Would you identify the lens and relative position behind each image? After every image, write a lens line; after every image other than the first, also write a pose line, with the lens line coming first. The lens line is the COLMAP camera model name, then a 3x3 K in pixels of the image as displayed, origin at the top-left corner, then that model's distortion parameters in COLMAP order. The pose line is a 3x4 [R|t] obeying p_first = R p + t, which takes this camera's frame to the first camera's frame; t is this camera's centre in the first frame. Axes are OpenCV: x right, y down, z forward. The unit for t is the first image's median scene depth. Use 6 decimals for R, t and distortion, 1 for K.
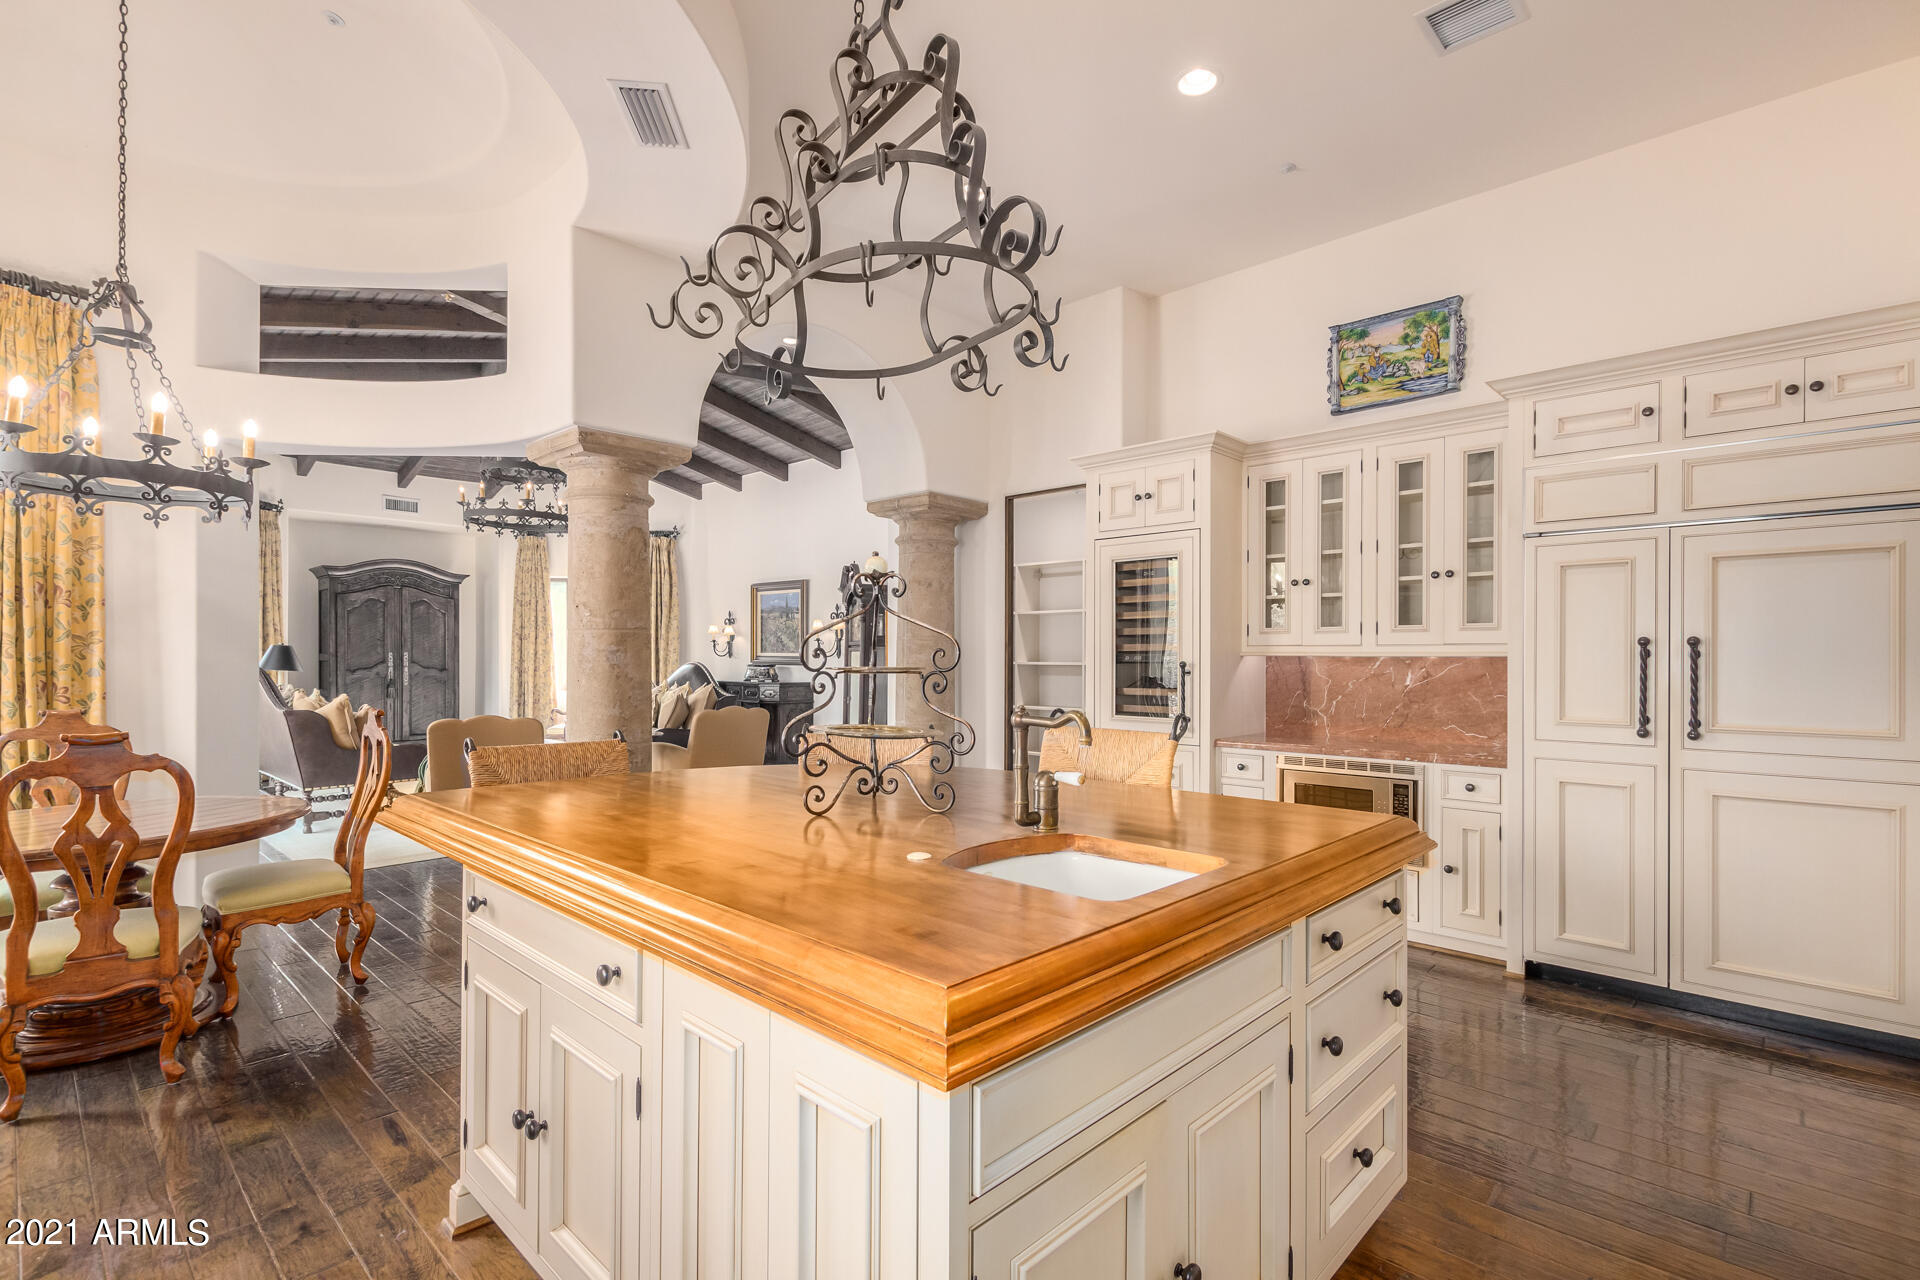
lens RADIAL K [[881.0, 0, 972.4], [0, 881.0, 657.4], [0, 0, 1]] dist [0.003364, -0.002894]
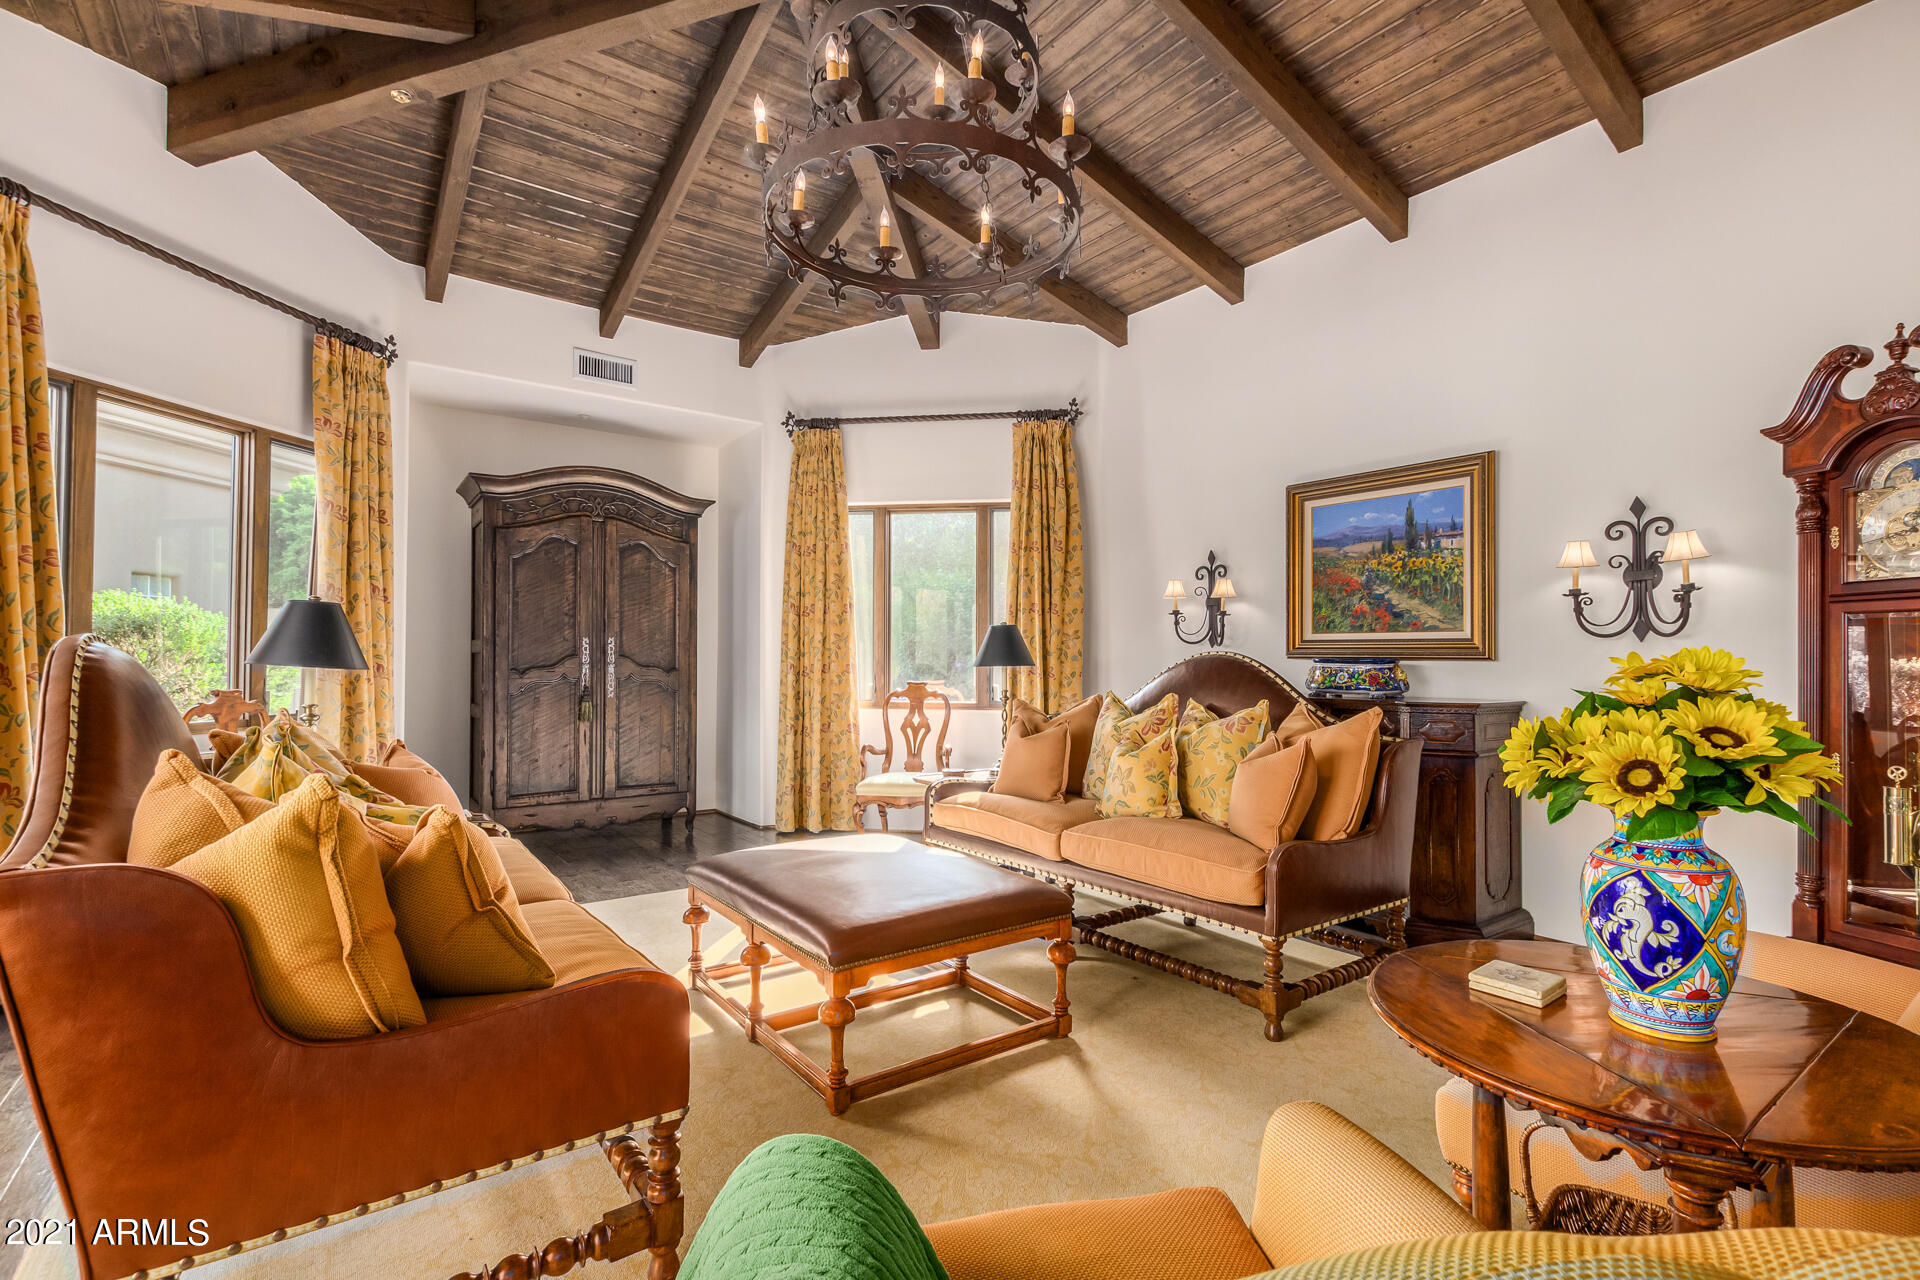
lens RADIAL K [[881.0, 0, 963.5], [0, 881.0, 649.0], [0, 0, 1]] dist [0.003364, -0.002894]
pose [[0.980377, -0.002244, -0.197121, -0.310093], [-0.000480, 0.999905, -0.013770, 0.008496], [0.197133, 0.013594, 0.980282, 0.490940]]
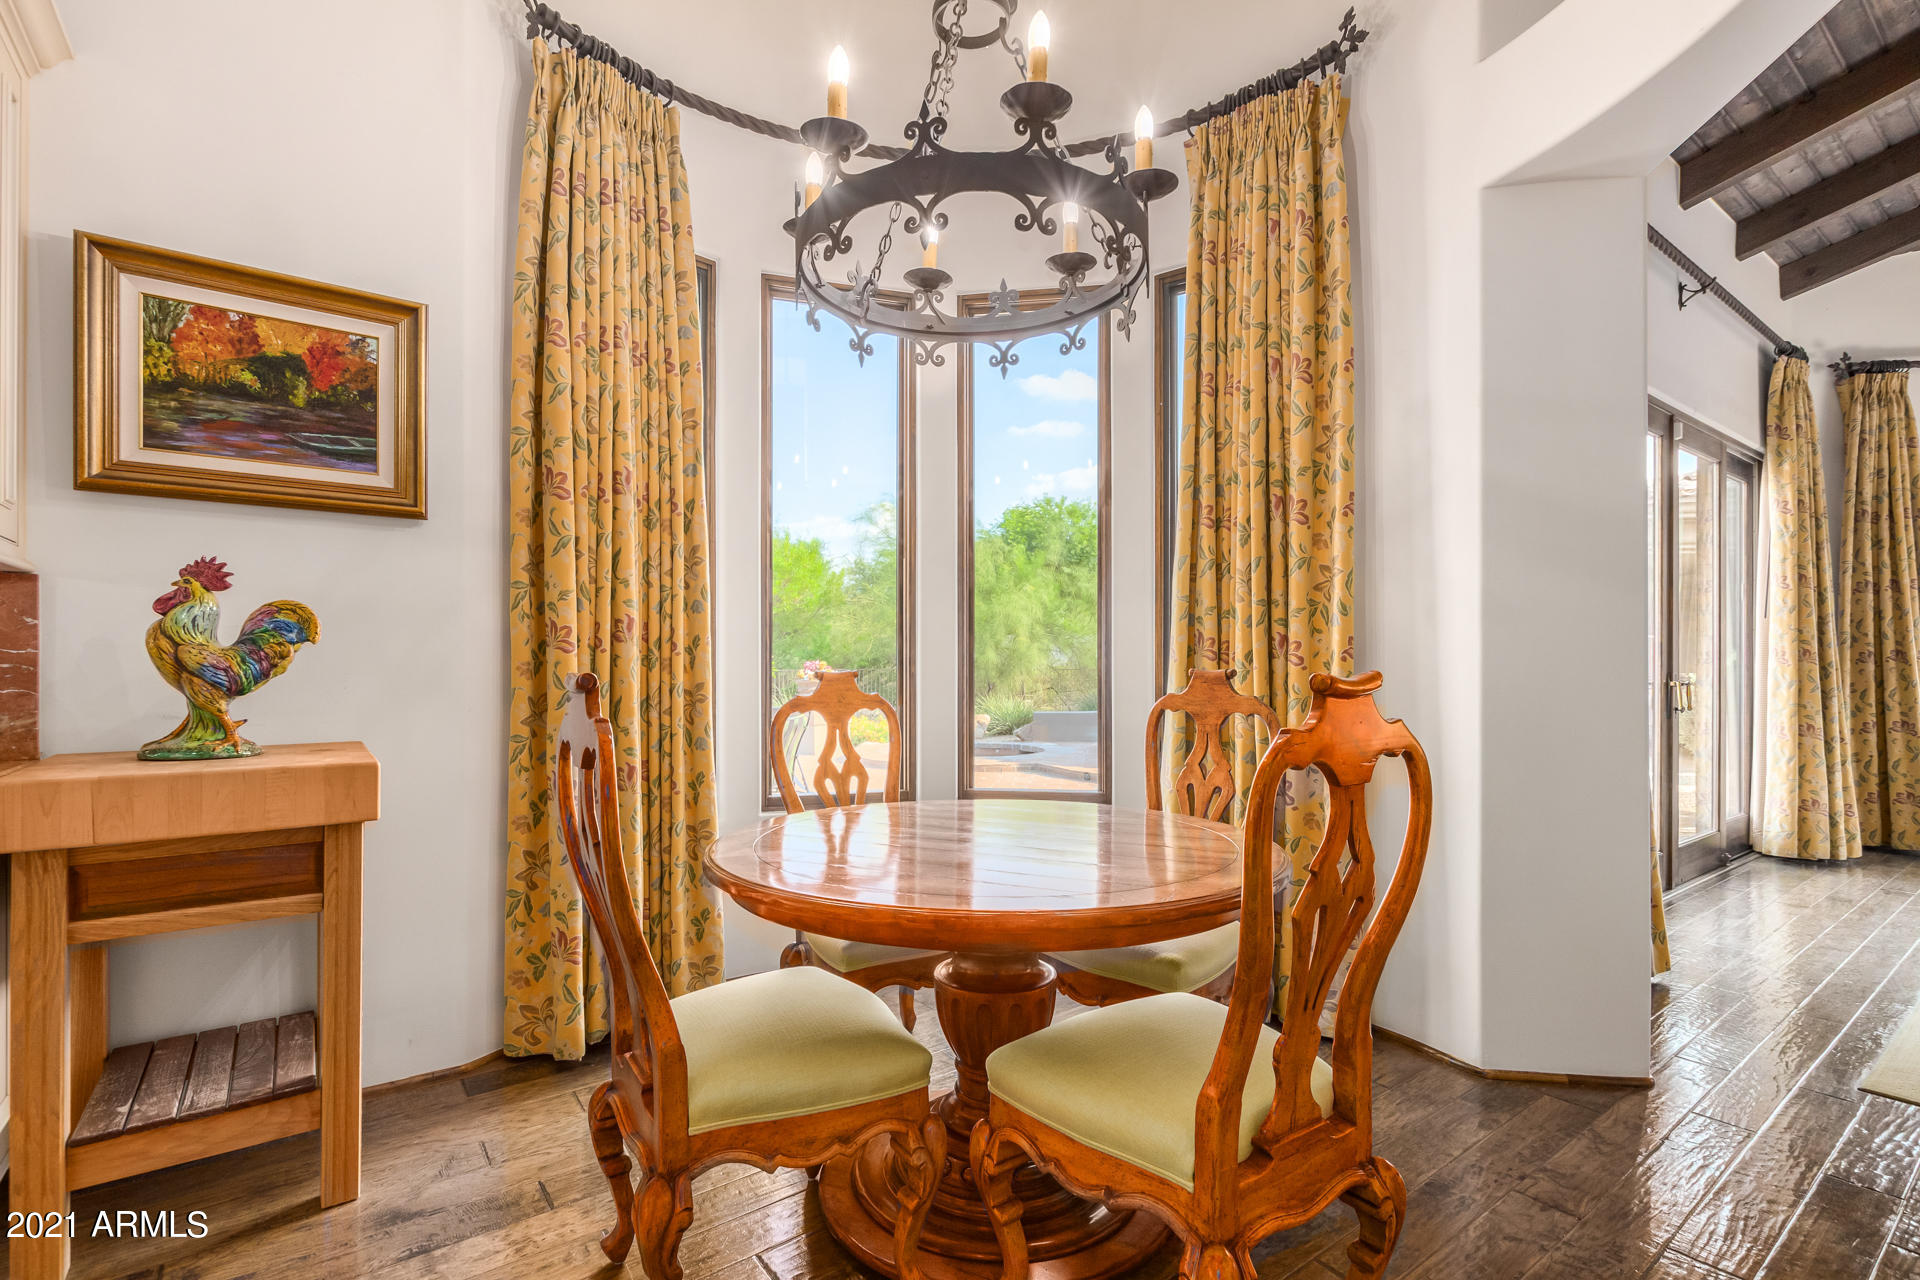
lens RADIAL K [[881.0, 0, 959.5], [0, 881.0, 658.6], [0, 0, 1]] dist [0.003364, -0.002894]
pose [[-0.171972, -0.006359, -0.985081, -0.101557], [-0.000401, 0.999980, -0.006385, 0.016893], [0.985102, -0.000703, -0.171971, 0.280604]]
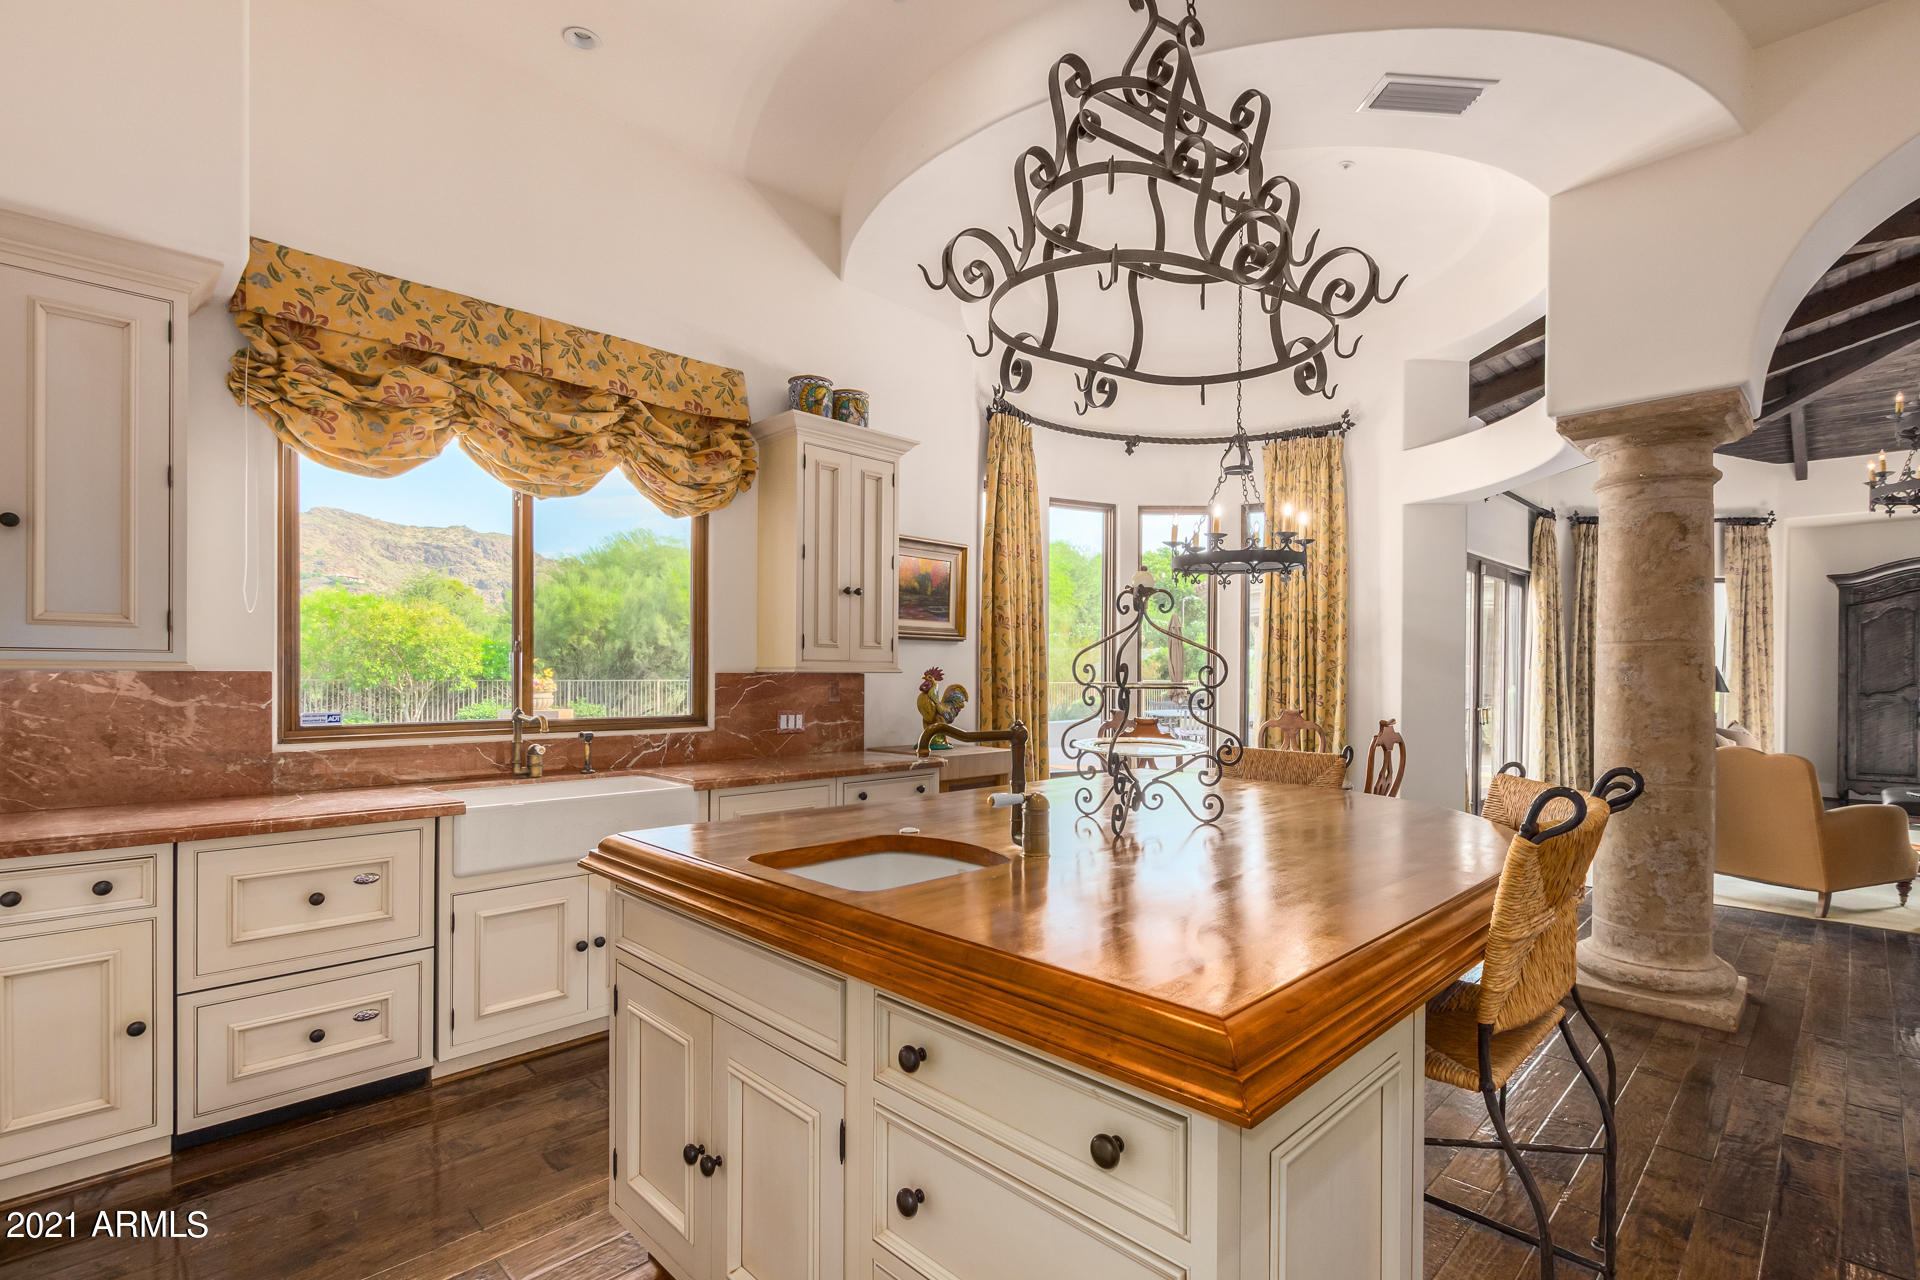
lens RADIAL K [[881.0, 0, 978.2], [0, 881.0, 673.9], [0, 0, 1]] dist [0.003364, -0.002894]
pose [[-0.019420, 0.000530, -0.999811, 0.155273], [-0.006488, 0.999979, 0.000656, 0.000283], [0.999790, 0.006500, -0.019417, 0.146383]]
